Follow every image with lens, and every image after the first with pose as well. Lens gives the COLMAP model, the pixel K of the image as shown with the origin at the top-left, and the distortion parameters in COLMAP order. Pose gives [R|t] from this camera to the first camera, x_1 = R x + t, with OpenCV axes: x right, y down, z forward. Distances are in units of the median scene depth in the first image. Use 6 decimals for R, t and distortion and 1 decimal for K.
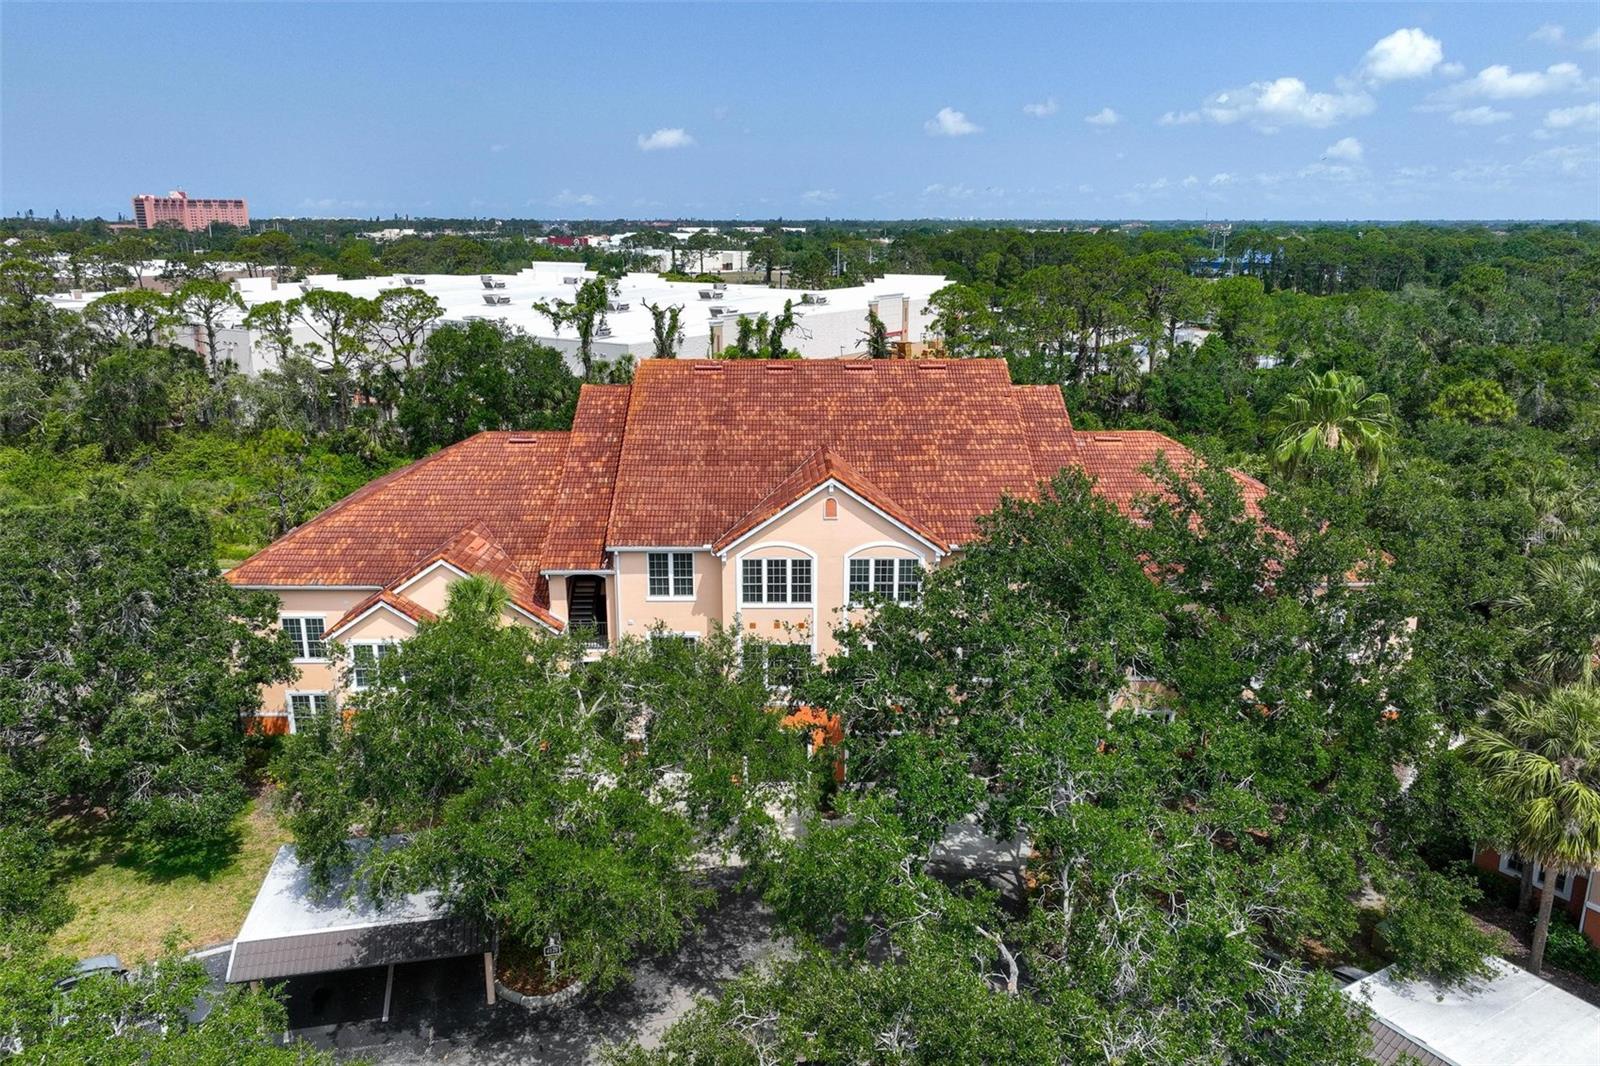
lens RADIAL K [[1137.4, 0, 801.0], [0, 1137.4, 535.3], [0, 0, 1]] dist [-0.002620, 0.009593]
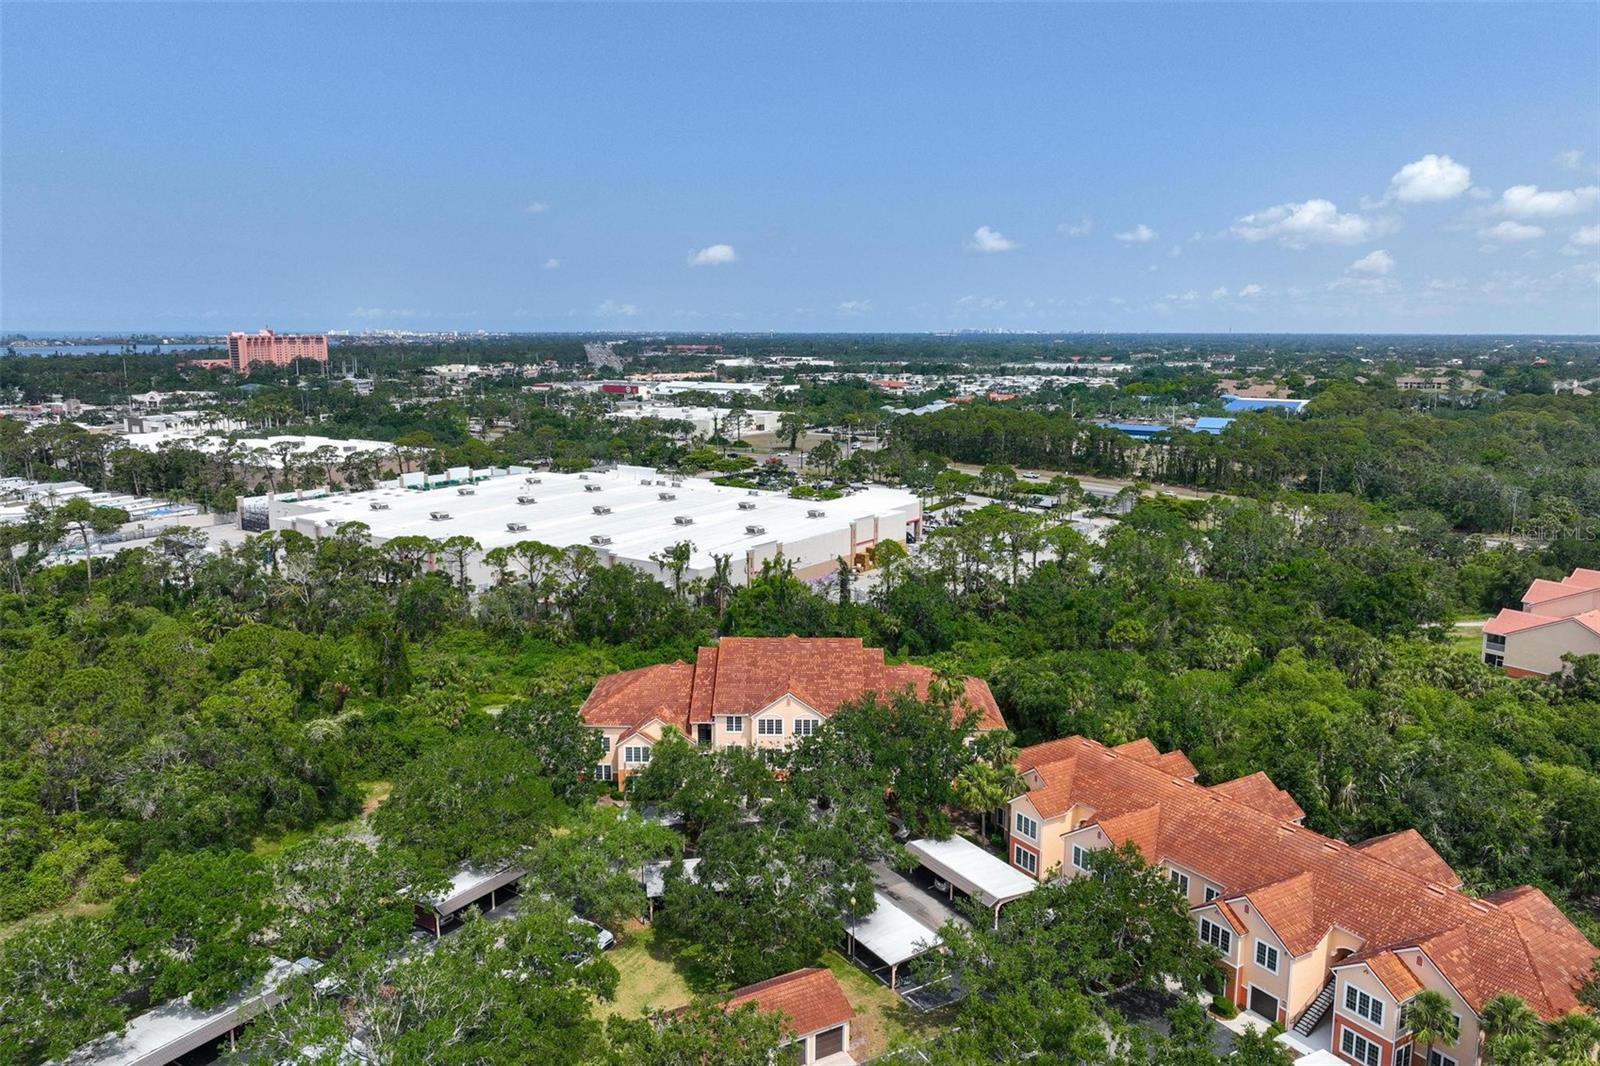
lens RADIAL K [[1137.4, 0, 800.6], [0, 1137.4, 528.4], [0, 0, 1]] dist [-0.002620, 0.009593]
pose [[0.999588, 0.006885, -0.027848, 0.123140], [-0.009565, 0.995213, -0.097260, -0.168075], [0.027045, 0.097486, 0.994869, -1.791621]]
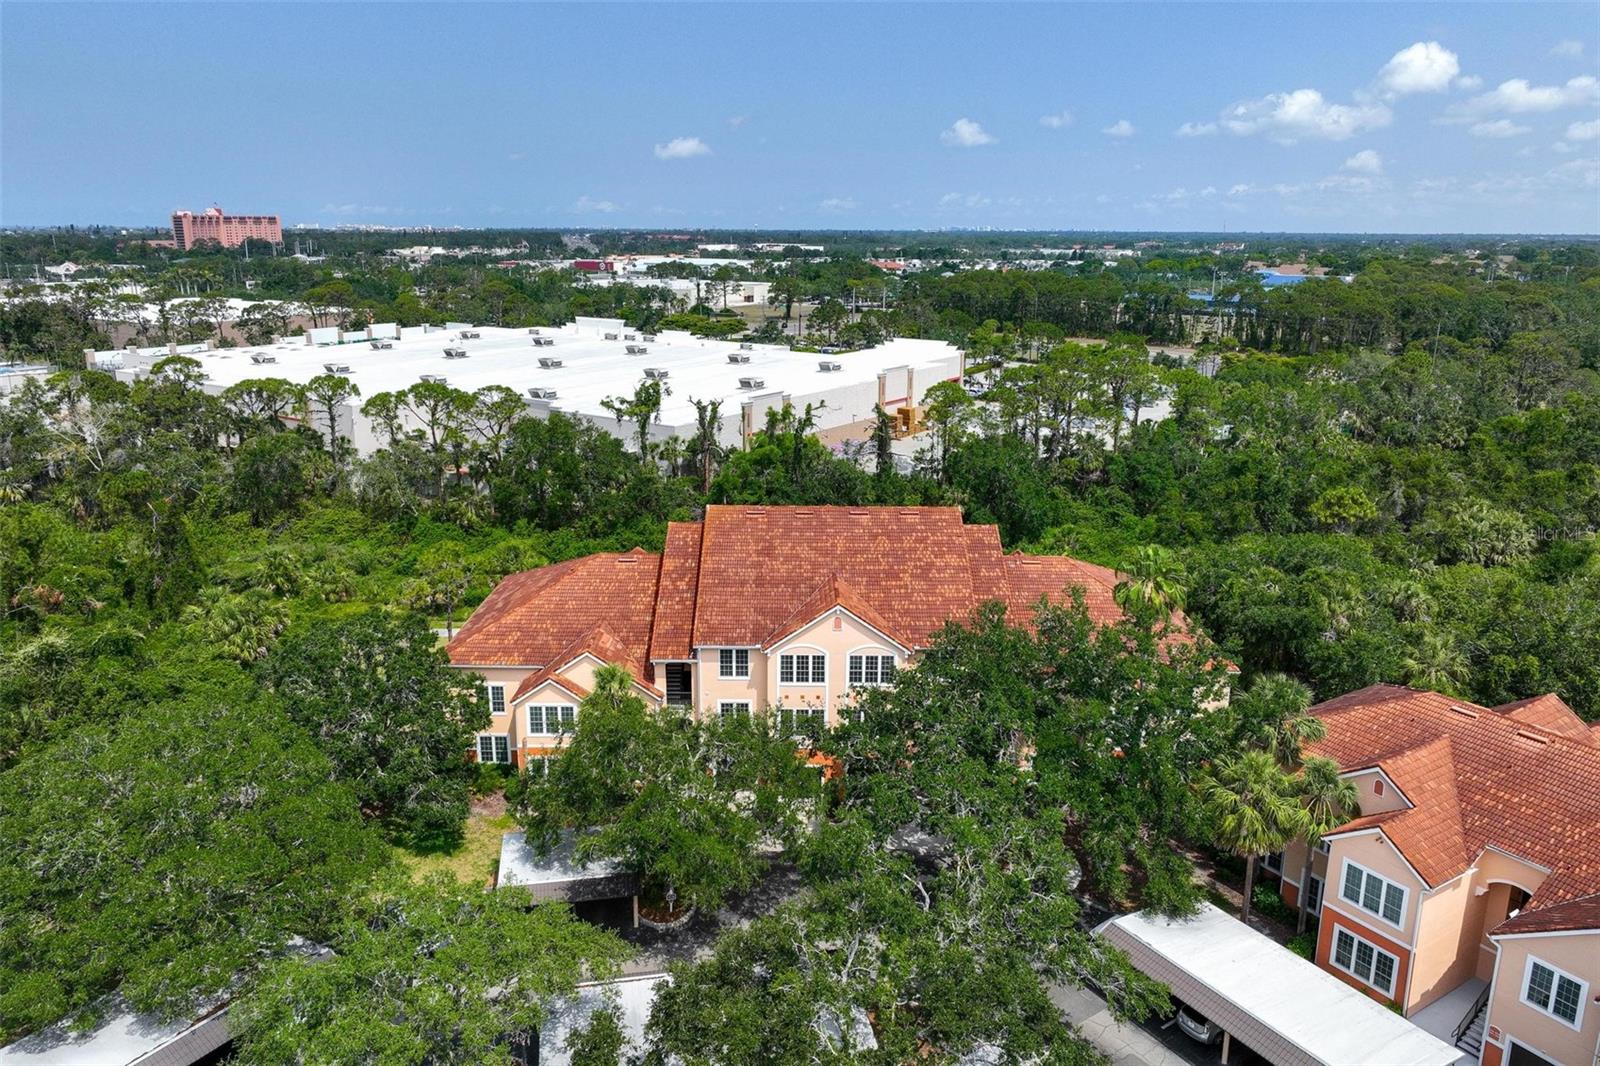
lens RADIAL K [[1137.4, 0, 800.9], [0, 1137.4, 526.8], [0, 0, 1]] dist [-0.002620, 0.009593]
pose [[0.999873, 0.009328, -0.012934, -0.004772], [-0.009505, 0.999861, -0.013678, -0.120407], [0.012805, 0.013799, 0.999823, -0.505365]]
